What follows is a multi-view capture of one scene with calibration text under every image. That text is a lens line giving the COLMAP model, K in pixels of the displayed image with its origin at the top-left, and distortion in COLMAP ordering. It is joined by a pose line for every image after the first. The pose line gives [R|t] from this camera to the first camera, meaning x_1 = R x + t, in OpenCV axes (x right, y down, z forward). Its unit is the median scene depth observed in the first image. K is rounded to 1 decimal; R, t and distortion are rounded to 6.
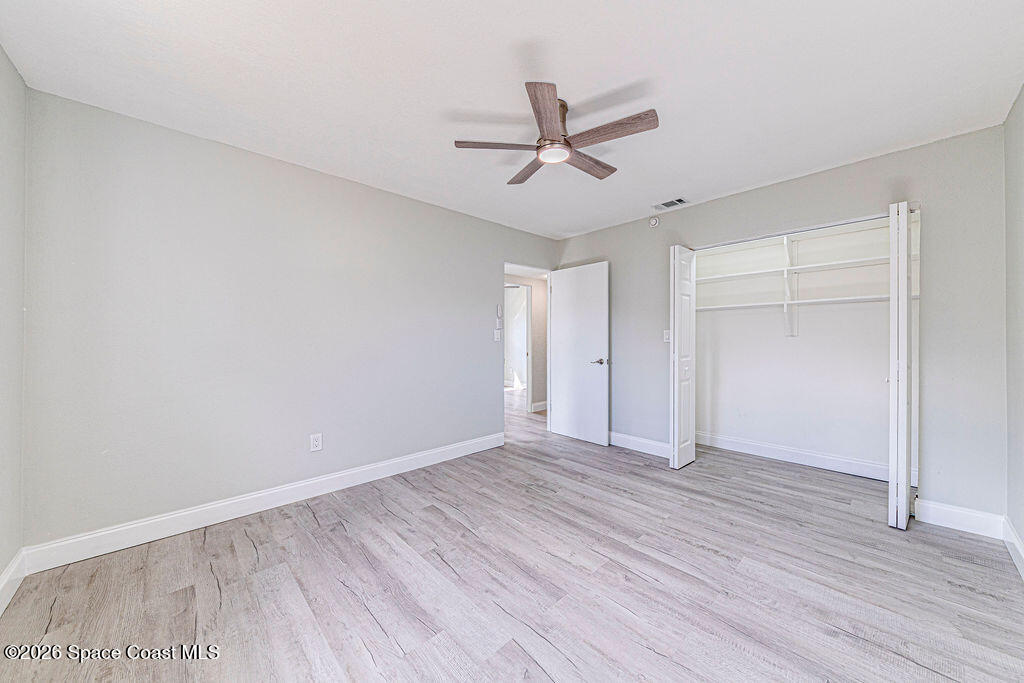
lens RADIAL K [[361.6, 0, 513.8], [0, 361.6, 342.0], [0, 0, 1]] dist [0.007556, -0.000502]
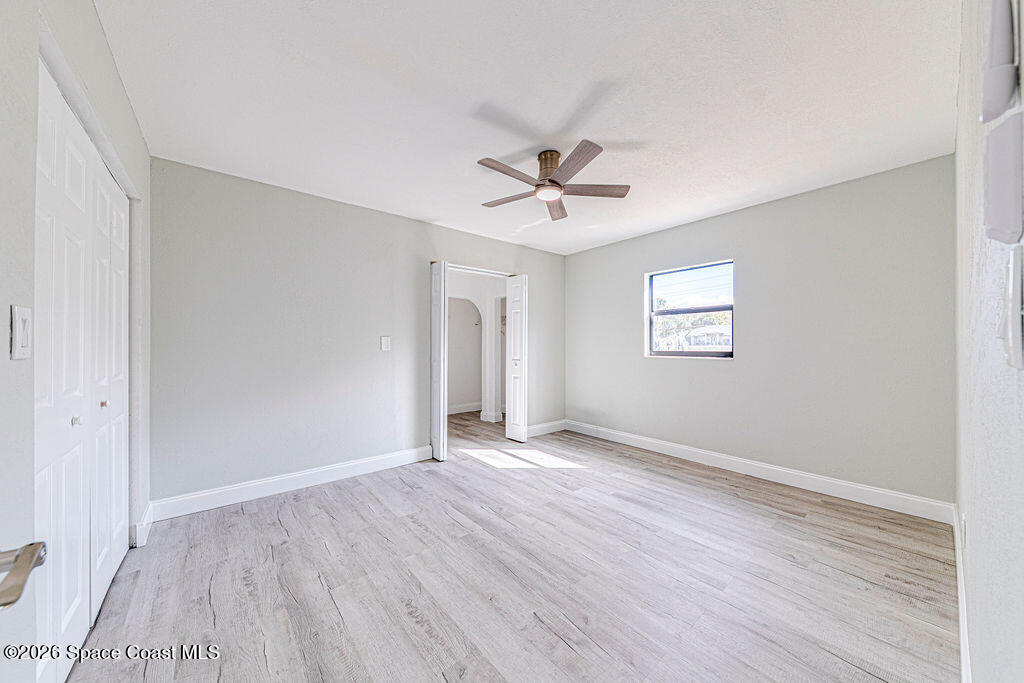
lens RADIAL K [[361.6, 0, 511.6], [0, 361.6, 344.8], [0, 0, 1]] dist [0.007556, -0.000502]
pose [[-0.998572, 0.000148, 0.053416, 0.152136], [0.000385, 0.999990, 0.004430, -0.015551], [-0.053415, 0.004444, -0.998562, 1.961928]]
